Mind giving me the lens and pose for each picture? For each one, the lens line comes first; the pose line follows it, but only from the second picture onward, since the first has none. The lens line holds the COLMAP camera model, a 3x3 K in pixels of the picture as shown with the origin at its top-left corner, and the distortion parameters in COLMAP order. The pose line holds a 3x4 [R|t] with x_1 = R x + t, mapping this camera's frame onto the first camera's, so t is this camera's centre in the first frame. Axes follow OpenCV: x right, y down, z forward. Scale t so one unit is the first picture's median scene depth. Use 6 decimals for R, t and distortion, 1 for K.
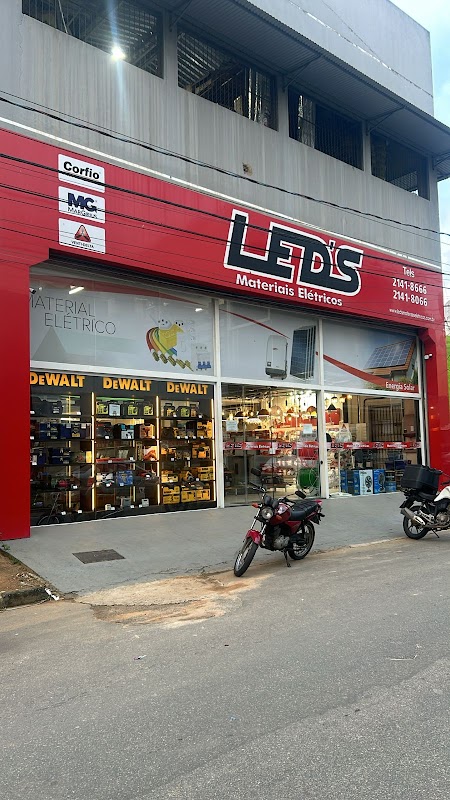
lens RADIAL K [[638.4, 0, 225.0], [0, 638.4, 400.0], [0, 0, 1]] dist [0.117754, 0.000632]
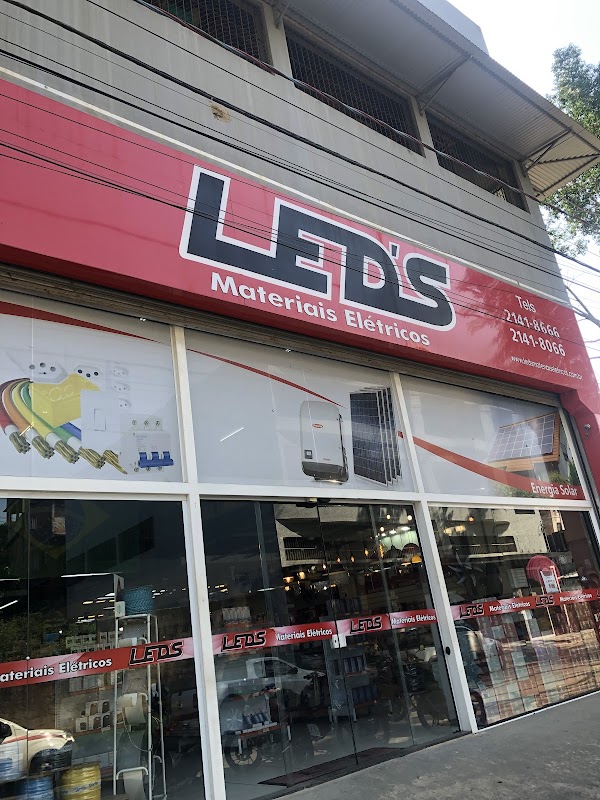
lens RADIAL K [[632.3, 0, 300.0], [0, 632.3, 400.0], [0, 0, 1]] dist [0.124546, -0.256777]
pose [[0.991725, -0.128373, -0.001439, 0.068762], [0.123200, 0.954795, -0.270532, 0.036782], [0.036103, 0.268116, 0.962710, 0.509498]]
